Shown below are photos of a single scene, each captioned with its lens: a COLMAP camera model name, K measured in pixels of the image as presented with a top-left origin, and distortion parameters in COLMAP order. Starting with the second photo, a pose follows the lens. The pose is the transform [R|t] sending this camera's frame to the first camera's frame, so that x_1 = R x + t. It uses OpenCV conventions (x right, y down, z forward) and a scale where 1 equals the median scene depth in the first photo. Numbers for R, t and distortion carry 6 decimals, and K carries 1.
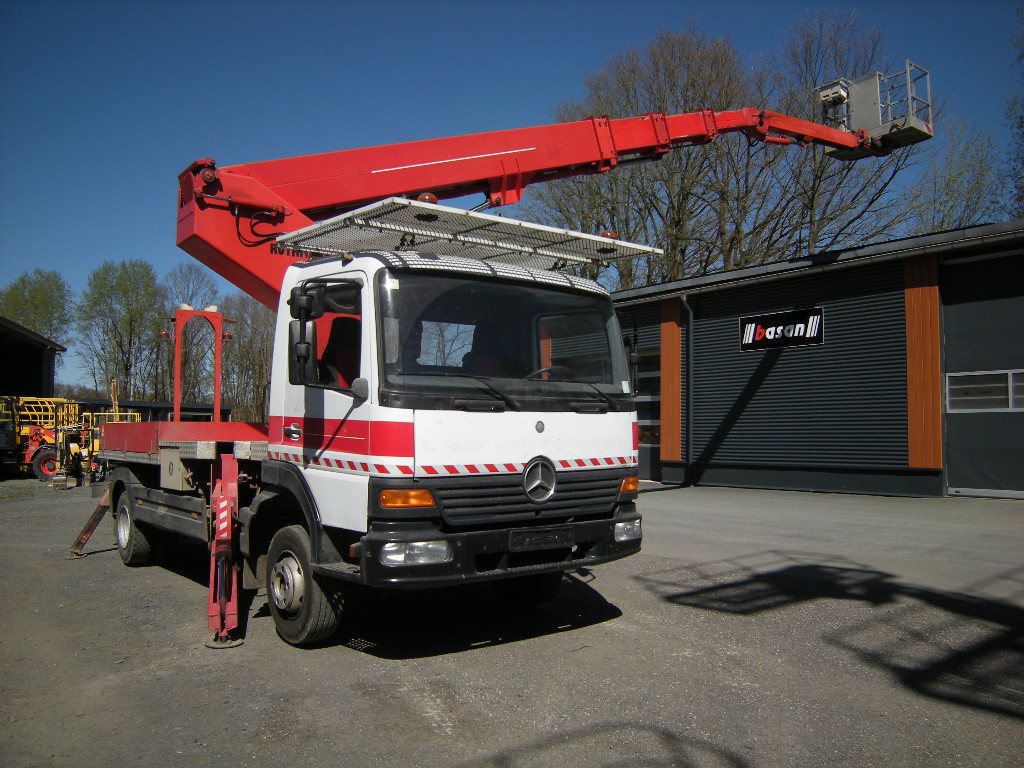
lens RADIAL K [[847.7, 0, 517.1], [0, 847.7, 389.2], [0, 0, 1]] dist [-0.098740, 0.003235]
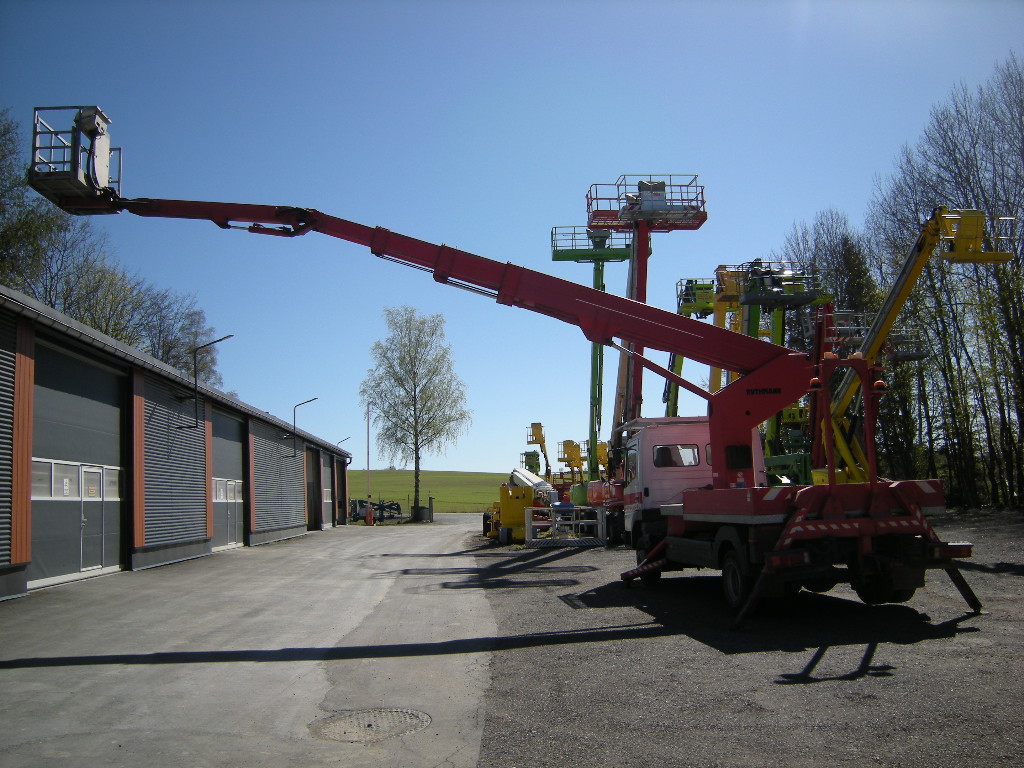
lens RADIAL K [[847.7, 0, 515.1], [0, 847.7, 385.8], [0, 0, 1]] dist [-0.098740, 0.003235]
pose [[-0.841781, 0.103014, 0.529899, -0.365161], [0.011055, 0.984707, -0.173869, 0.058395], [-0.539706, -0.140502, -0.830046, 1.272442]]
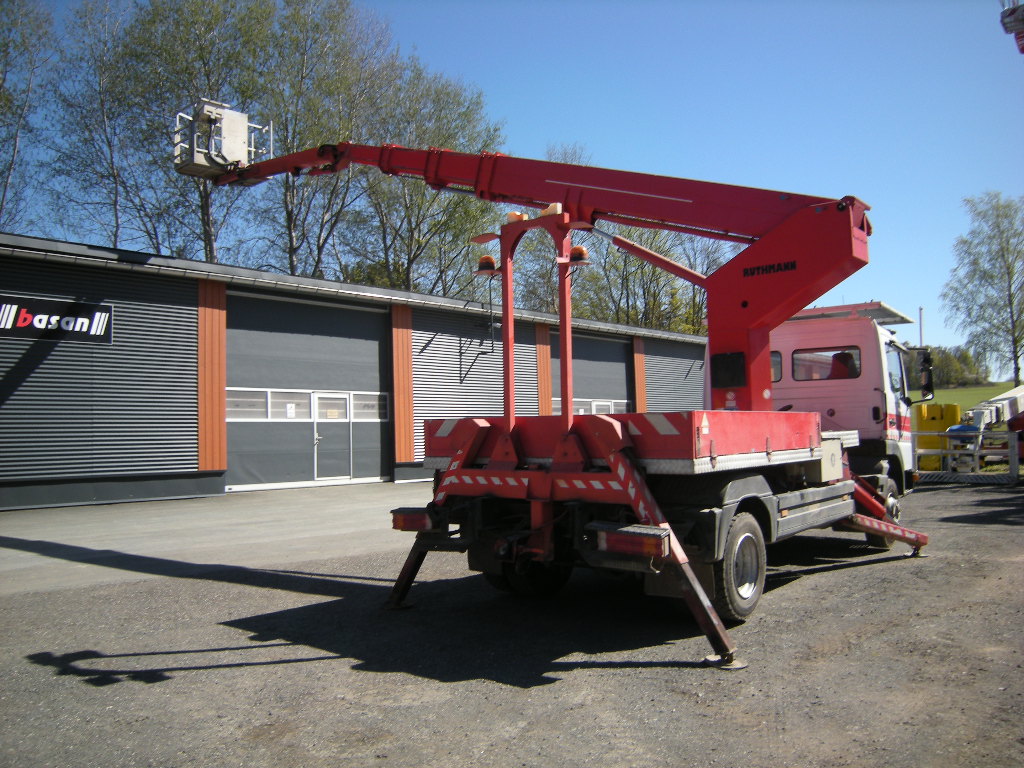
lens RADIAL K [[847.7, 0, 513.5], [0, 847.7, 381.9], [0, 0, 1]] dist [-0.098740, 0.003235]
pose [[-0.211059, 0.063393, 0.975416, -0.614582], [-0.029897, 0.997009, -0.071266, 0.039023], [-0.977016, -0.044203, -0.208532, 0.736314]]
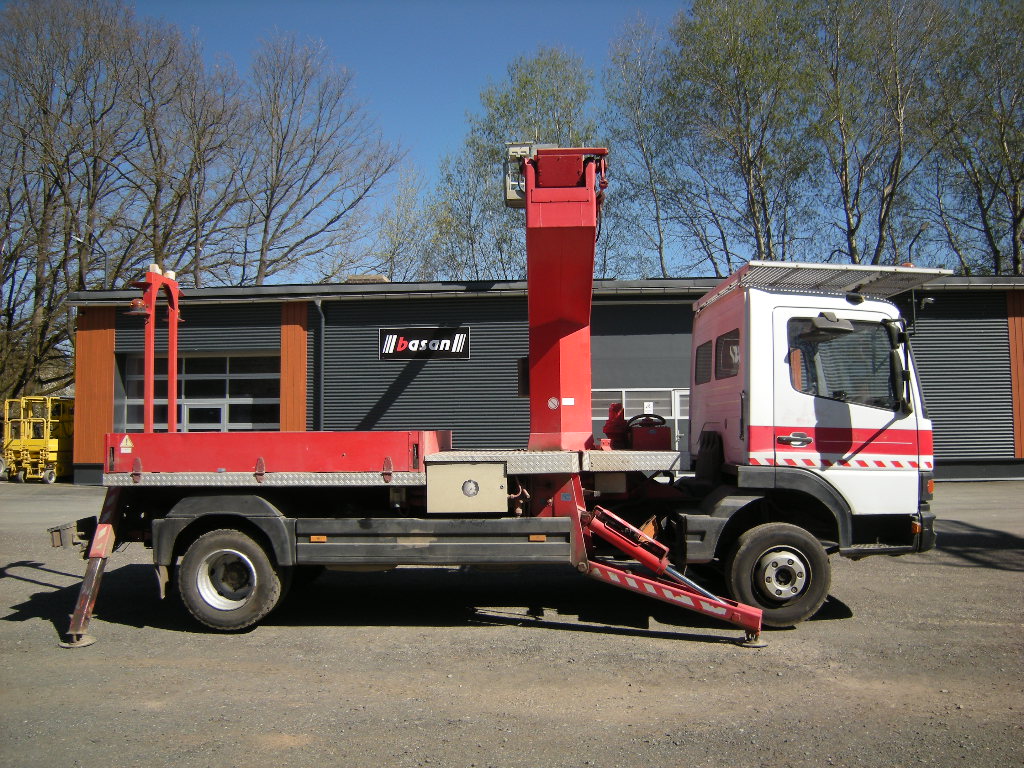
lens RADIAL K [[847.7, 0, 515.2], [0, 847.7, 387.3], [0, 0, 1]] dist [-0.098740, 0.003235]
pose [[0.640523, 0.033152, 0.767223, -0.479804], [-0.030362, 0.999380, -0.017835, 0.003883], [-0.767339, -0.011871, 0.641132, 0.195442]]
